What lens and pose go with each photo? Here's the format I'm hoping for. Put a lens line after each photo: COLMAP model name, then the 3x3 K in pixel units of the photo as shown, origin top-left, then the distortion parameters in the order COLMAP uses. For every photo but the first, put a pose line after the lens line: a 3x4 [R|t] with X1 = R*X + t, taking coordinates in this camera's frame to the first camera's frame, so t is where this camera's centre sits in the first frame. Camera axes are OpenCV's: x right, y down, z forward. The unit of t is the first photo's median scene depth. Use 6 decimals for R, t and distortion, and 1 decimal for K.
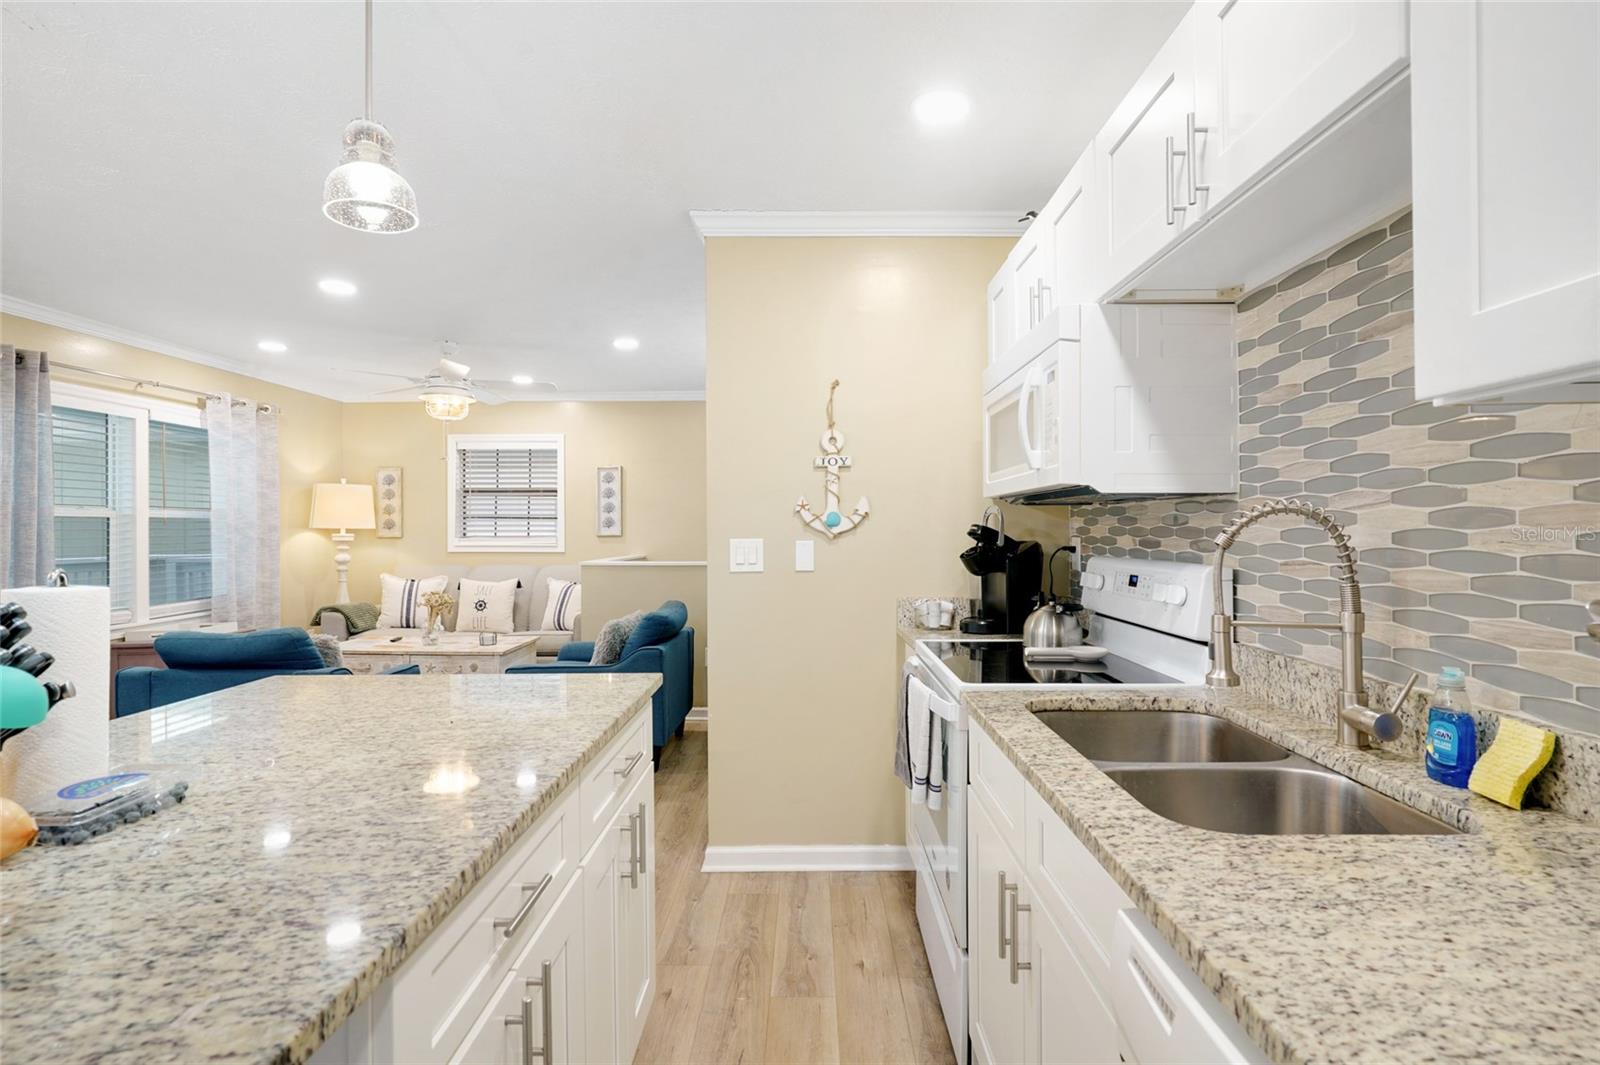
lens RADIAL K [[788.3, 0, 796.4], [0, 788.3, 533.6], [0, 0, 1]] dist [-0.001015, 0.003689]
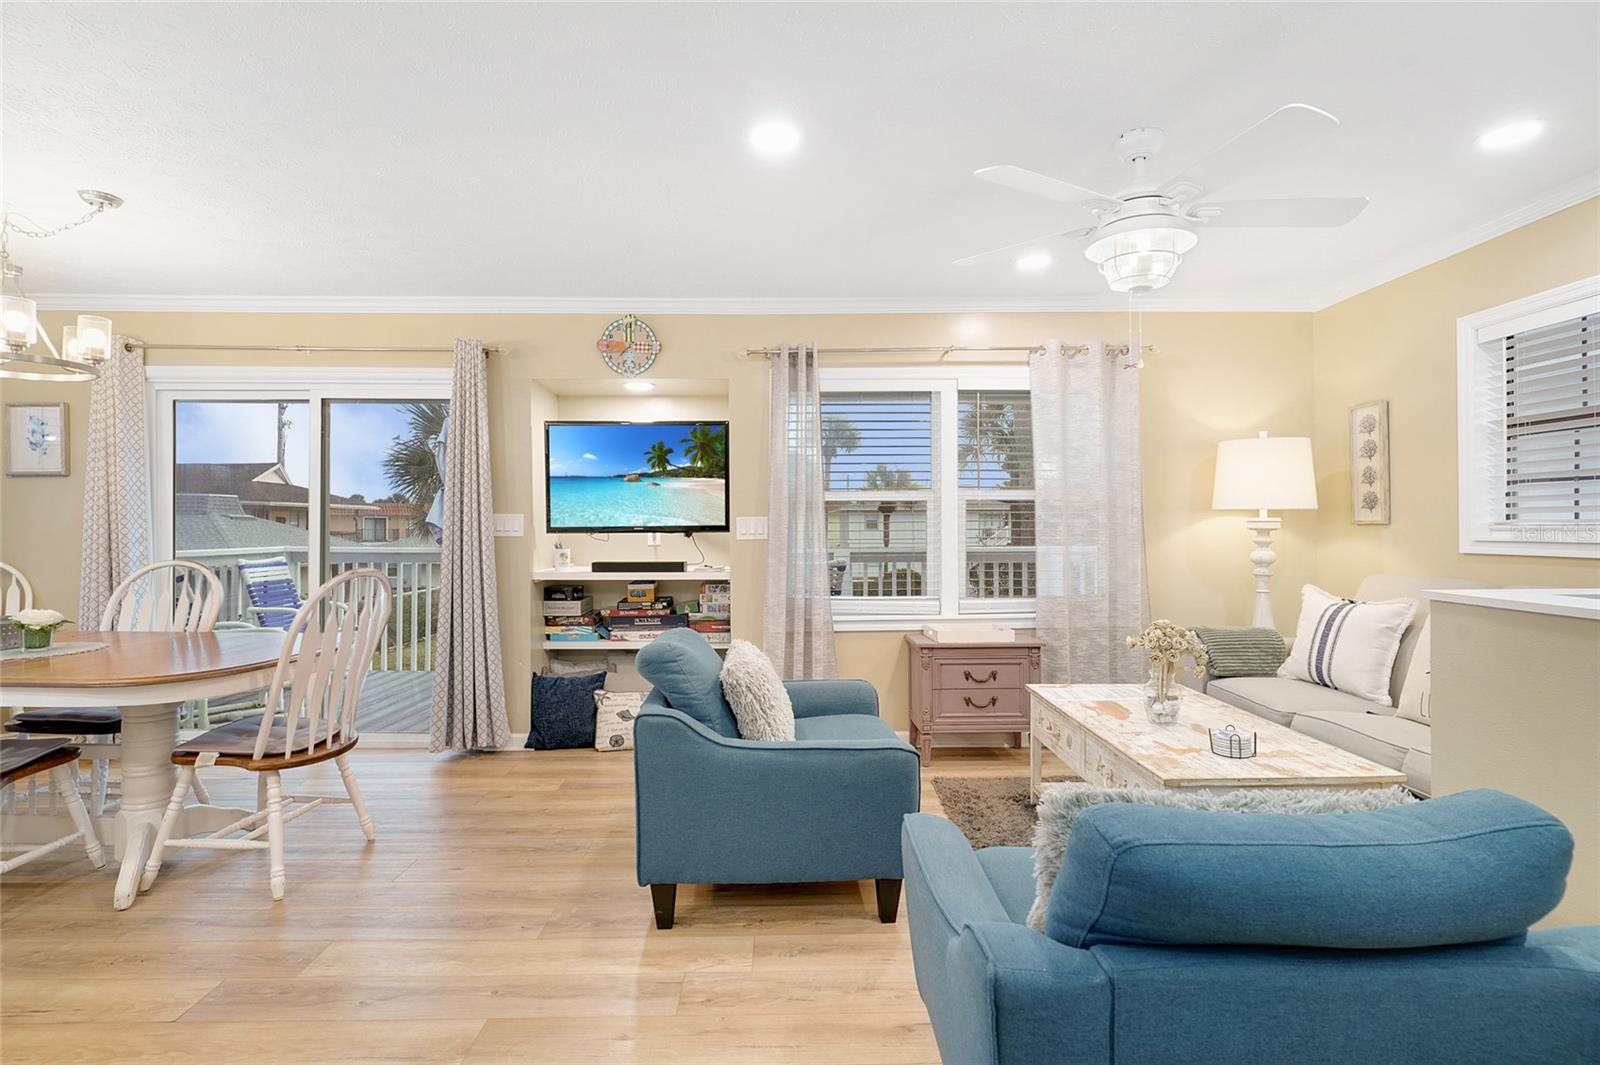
lens RADIAL K [[788.3, 0, 807.1], [0, 788.3, 518.6], [0, 0, 1]] dist [-0.001015, 0.003689]
pose [[0.033346, -0.011474, -0.999378, 0.048004], [-0.000949, 0.999933, -0.011512, 0.008723], [0.999443, 0.001332, 0.033333, 0.621601]]
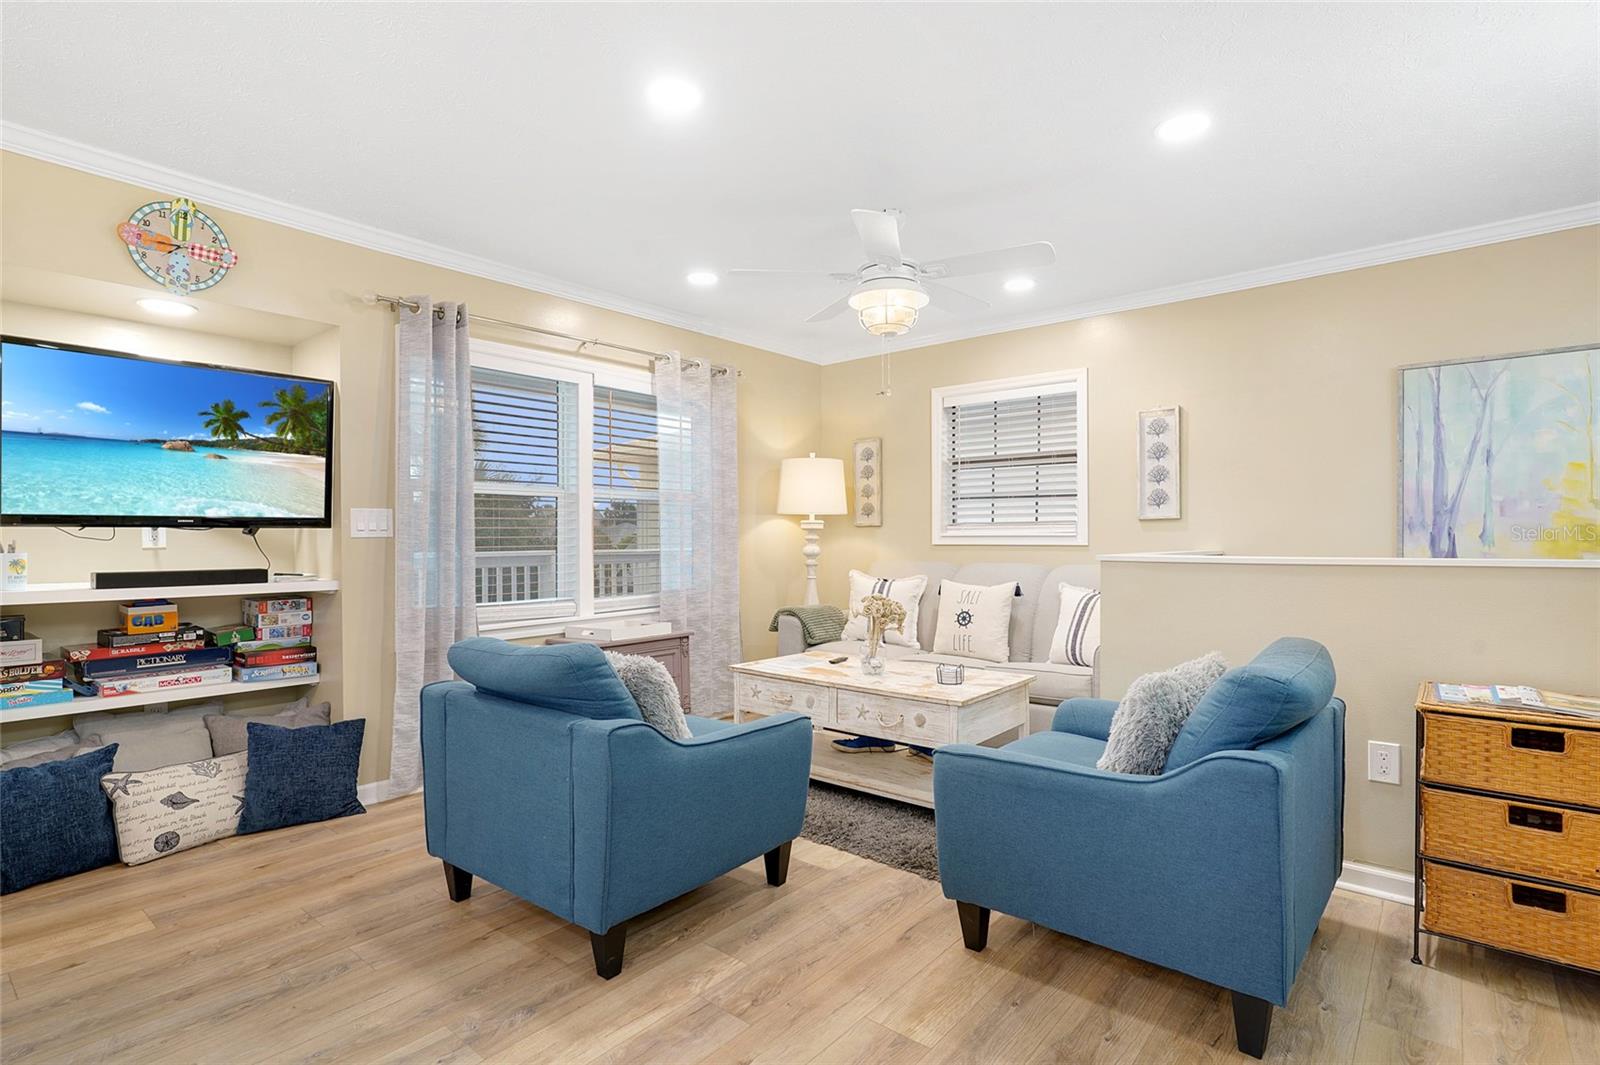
lens RADIAL K [[788.3, 0, 801.0], [0, 788.3, 547.4], [0, 0, 1]] dist [-0.001015, 0.003689]
pose [[0.781423, 0.005434, -0.623978, -0.073848], [0.000700, 0.999954, 0.009585, 0.020769], [0.624001, -0.007927, 0.781383, 0.357954]]
